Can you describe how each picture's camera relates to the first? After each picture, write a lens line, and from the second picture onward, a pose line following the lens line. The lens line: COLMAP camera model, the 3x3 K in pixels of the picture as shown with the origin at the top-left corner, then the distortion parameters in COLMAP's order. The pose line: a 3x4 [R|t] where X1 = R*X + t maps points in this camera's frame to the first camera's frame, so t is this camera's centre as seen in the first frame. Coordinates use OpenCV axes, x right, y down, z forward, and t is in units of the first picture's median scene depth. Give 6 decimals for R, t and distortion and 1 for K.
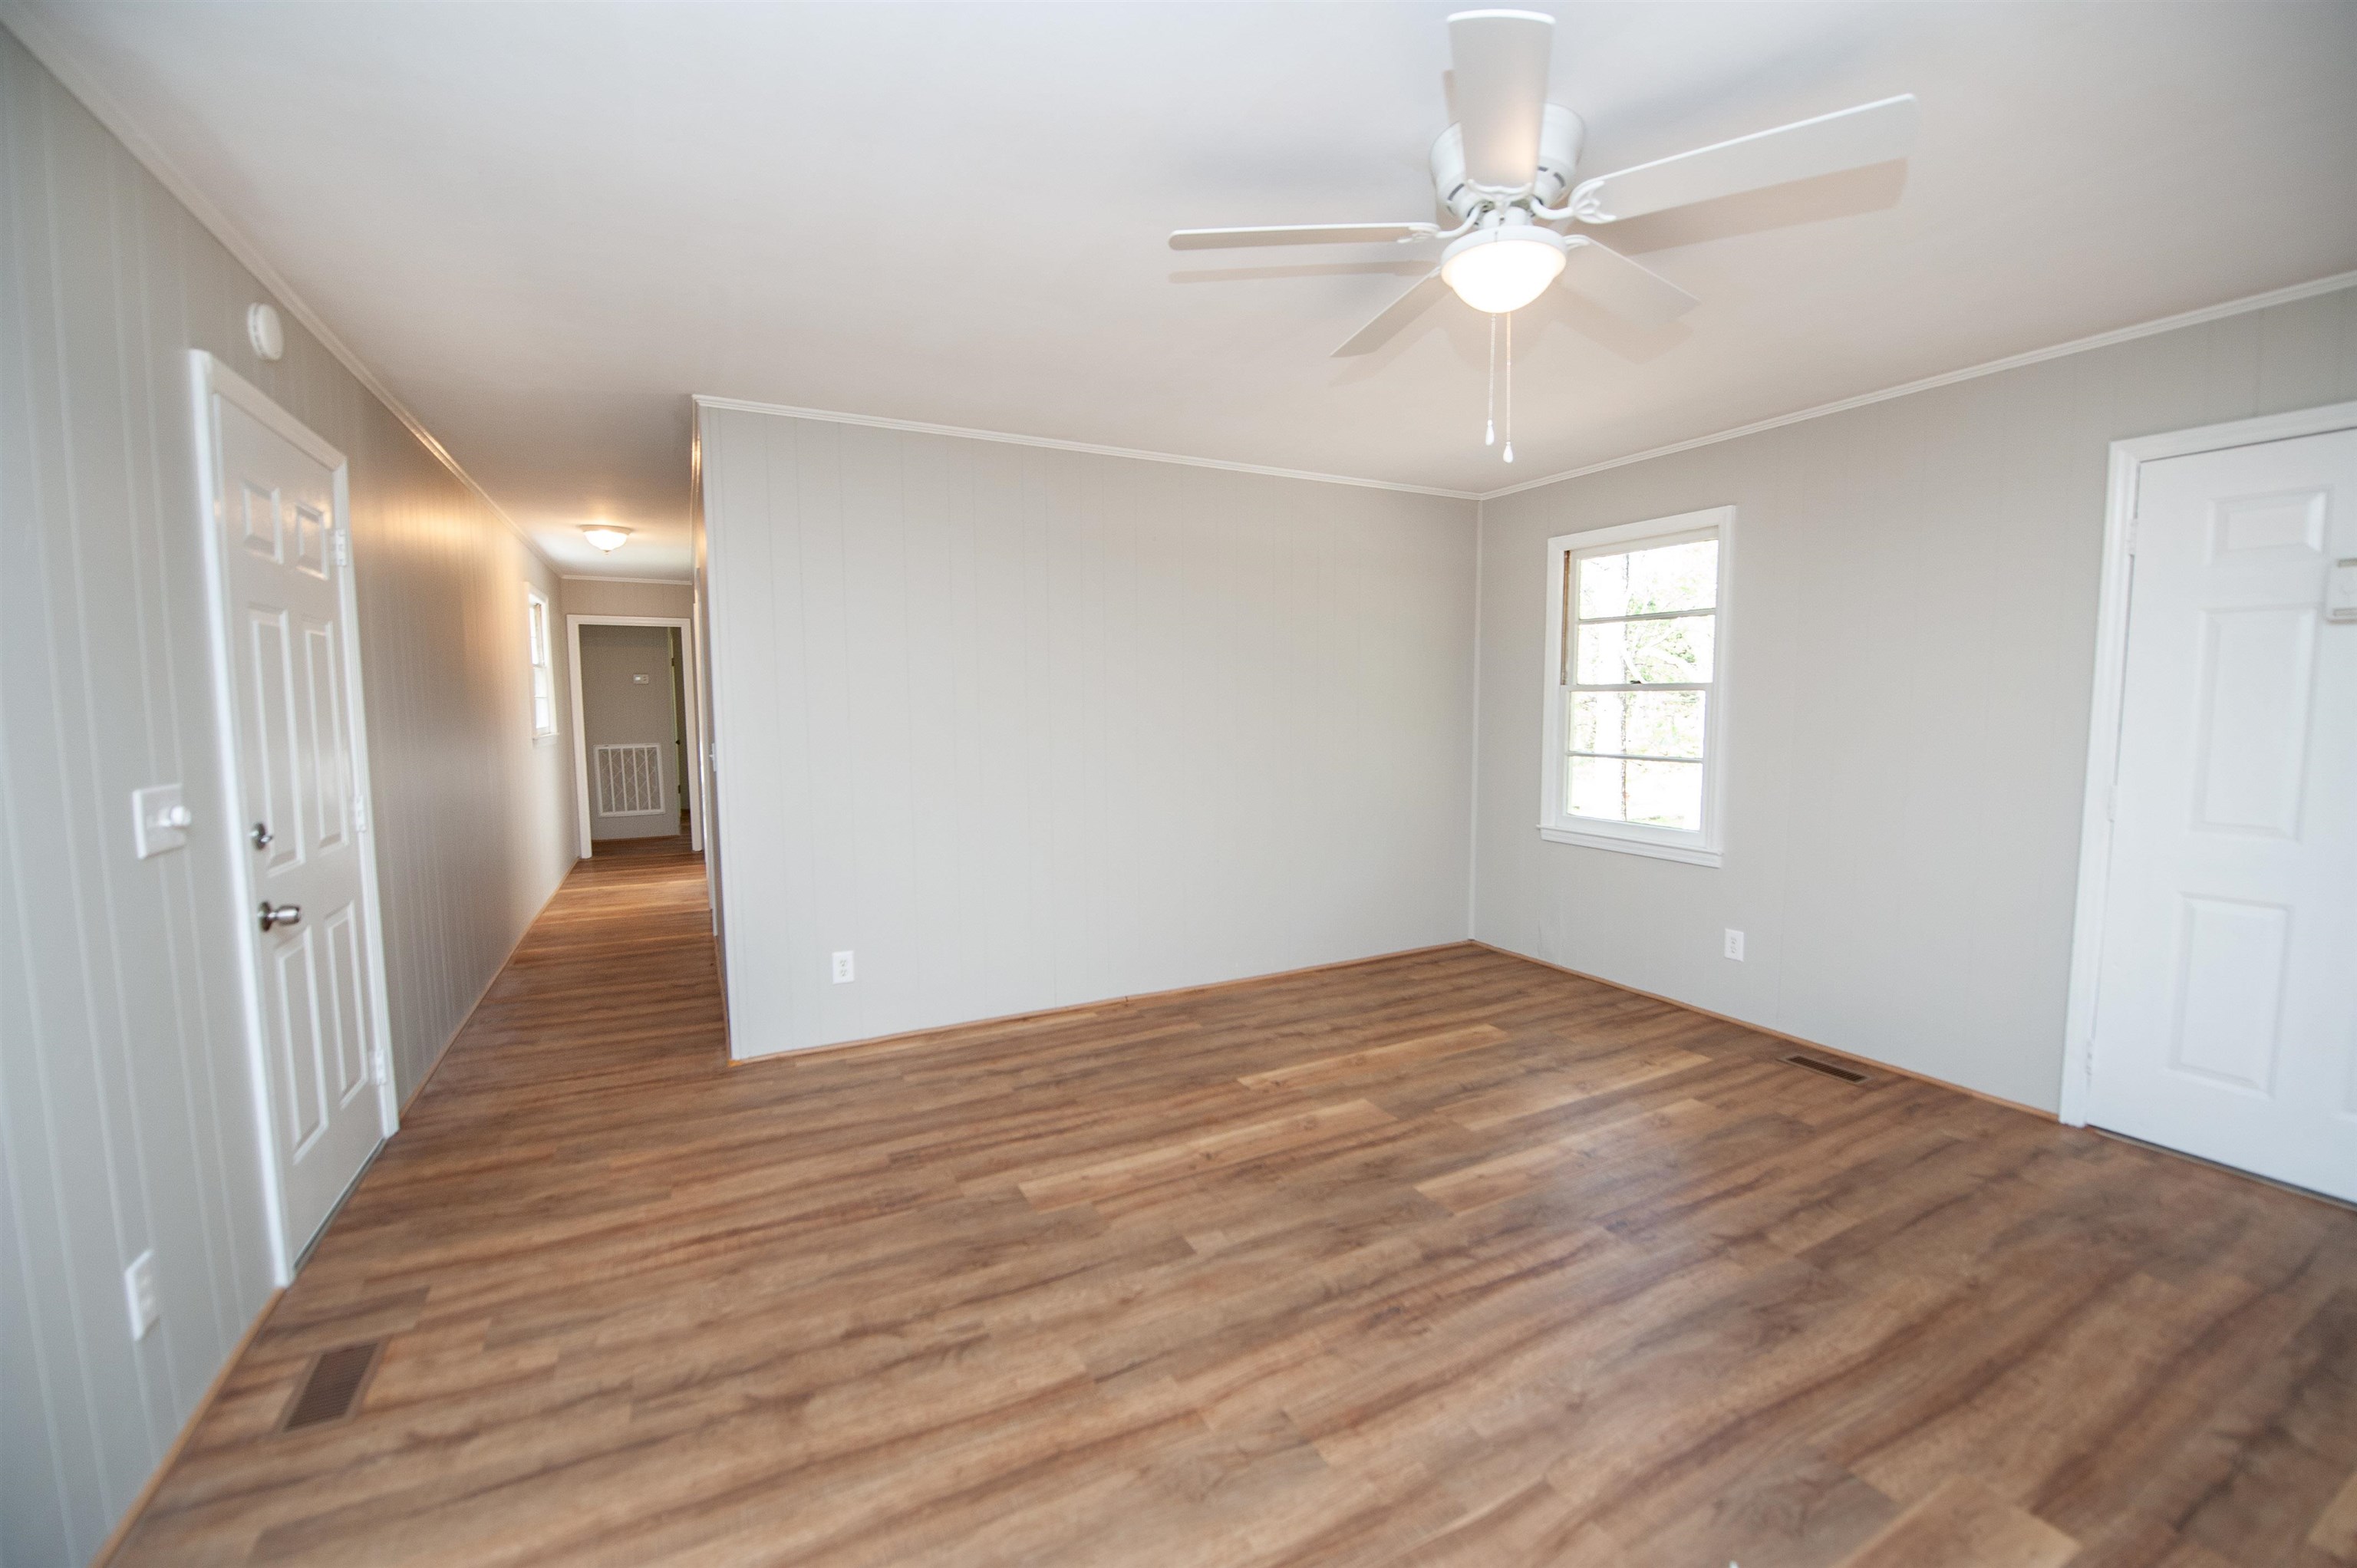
lens RADIAL K [[955.2, 0, 1185.0], [0, 955.2, 787.8], [0, 0, 1]] dist [-0.016745, -0.003723]
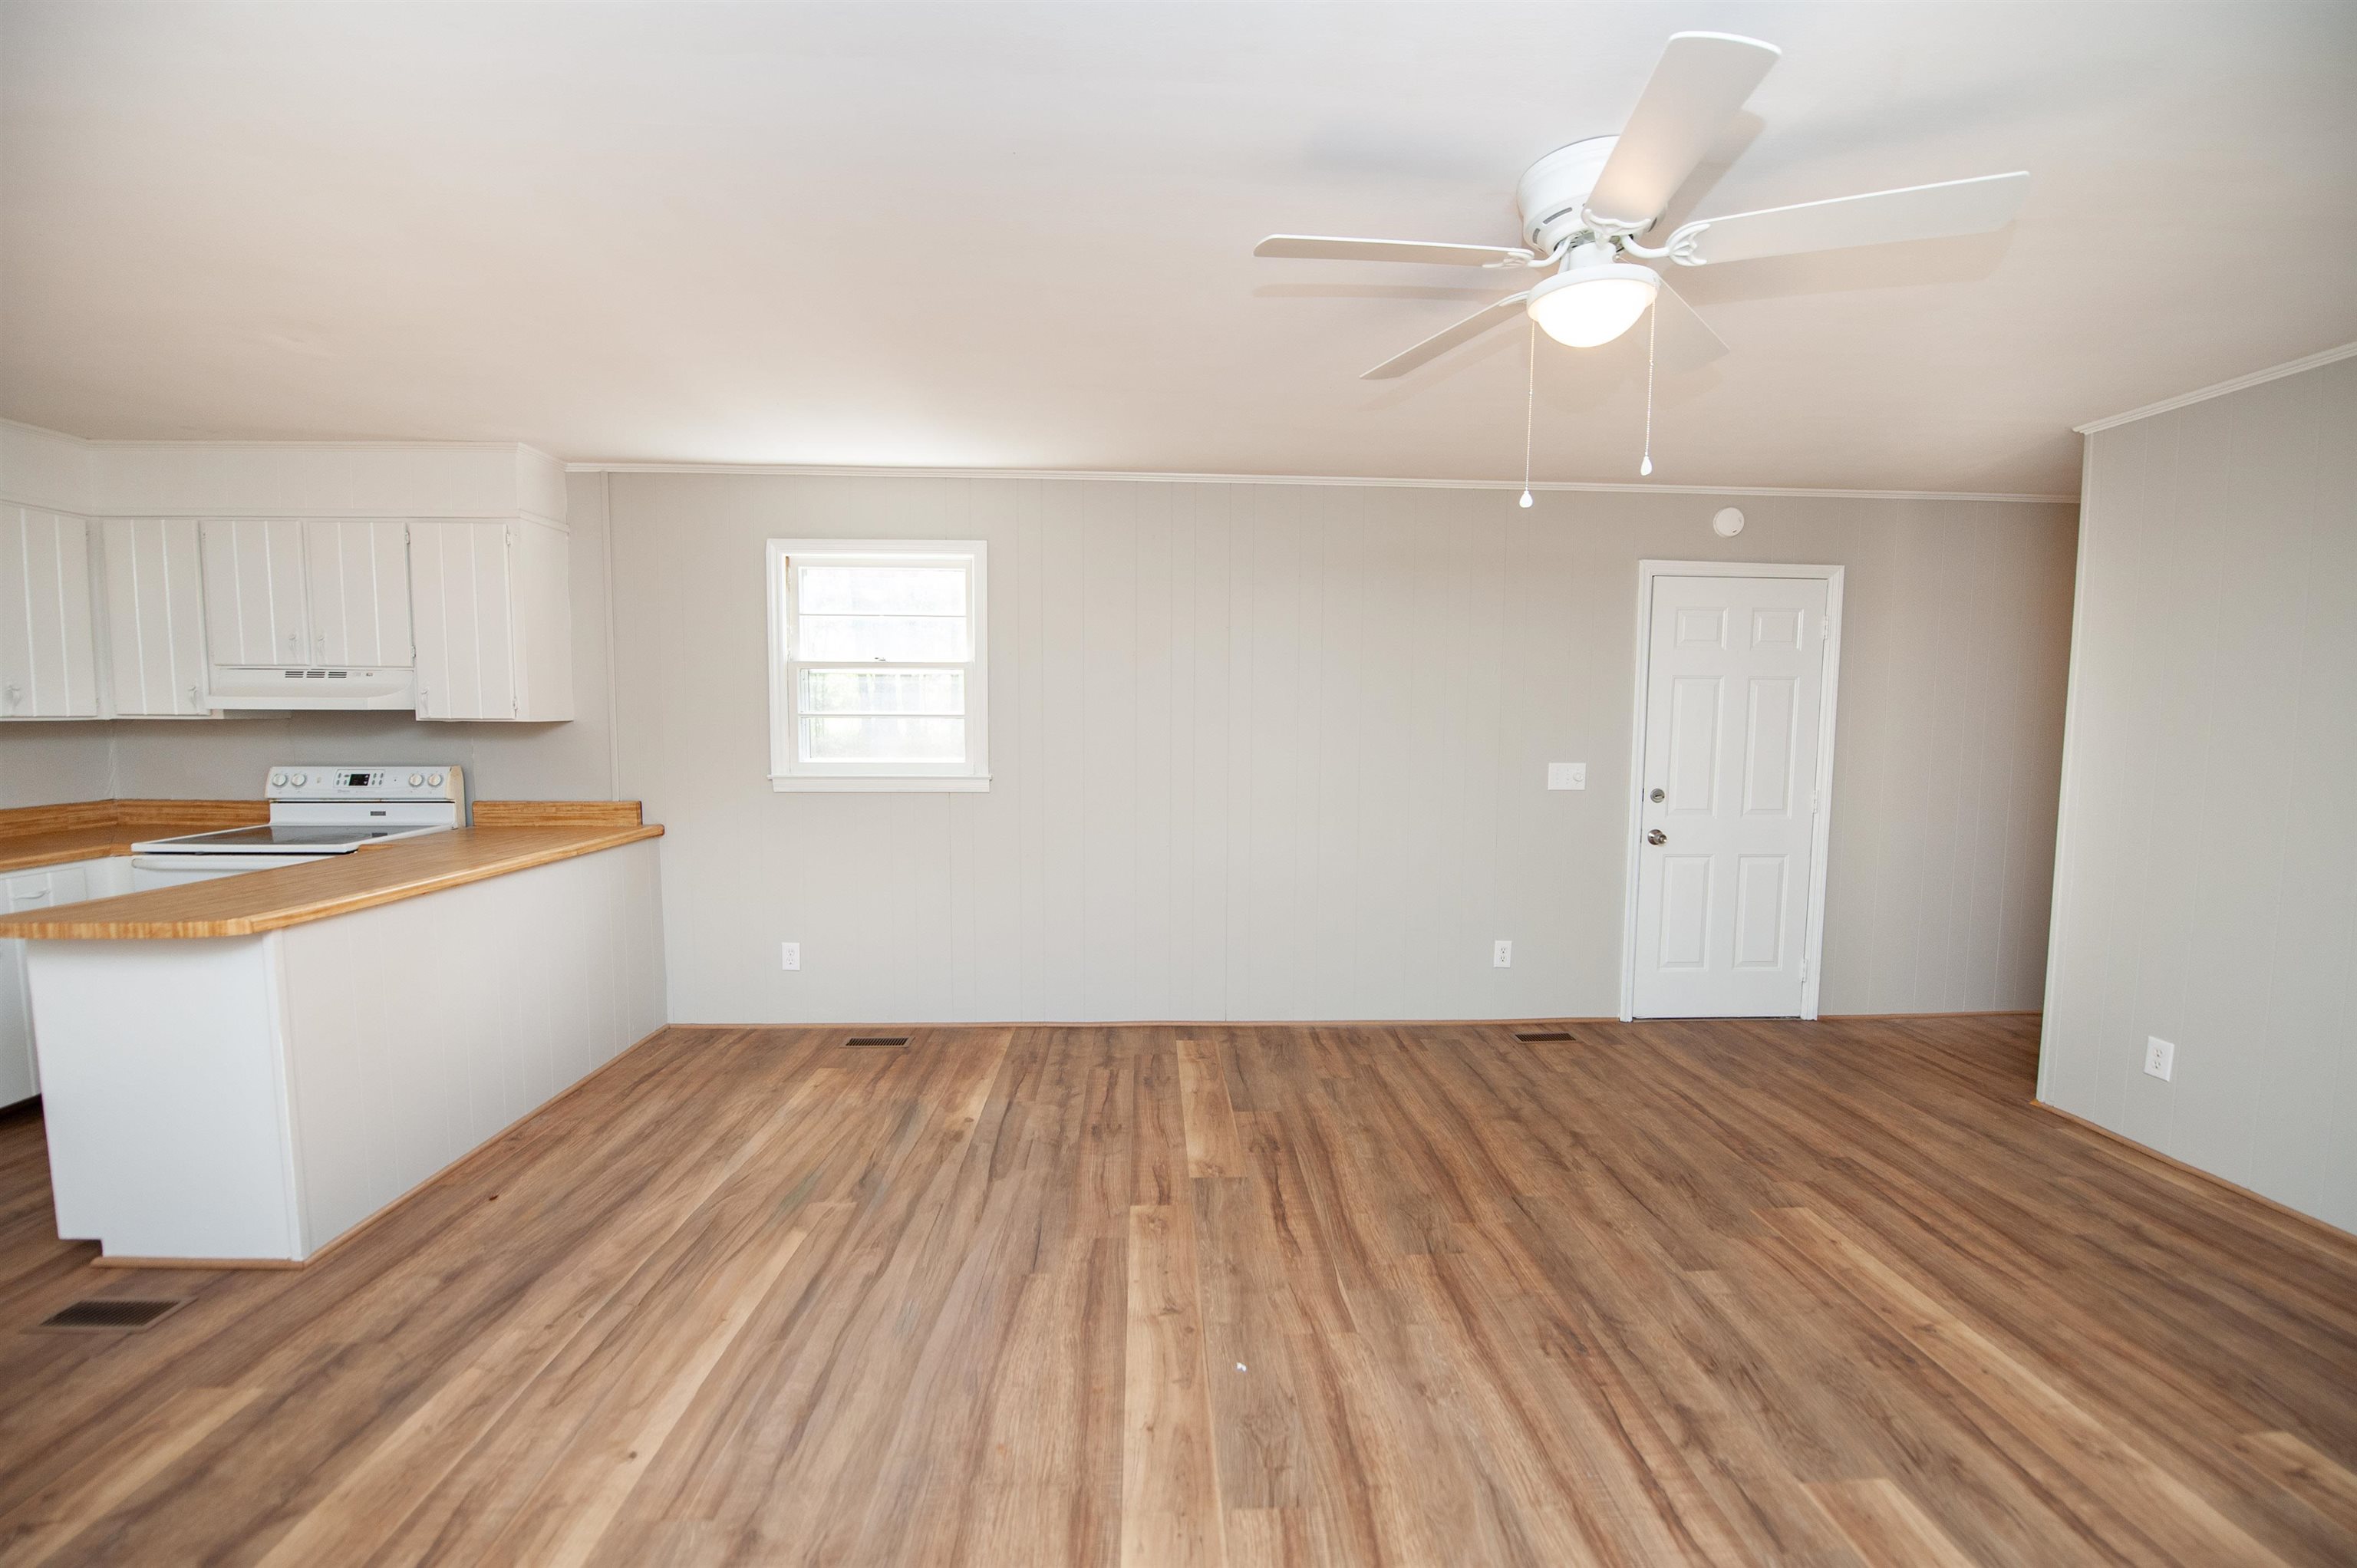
lens RADIAL K [[955.2, 0, 1185.0], [0, 955.2, 787.8], [0, 0, 1]] dist [-0.016745, -0.003723]
pose [[-0.427299, 0.069615, -0.901426, 1.124139], [-0.085463, 0.989457, 0.116925, -0.104446], [0.900062, 0.127001, -0.416845, 0.859865]]
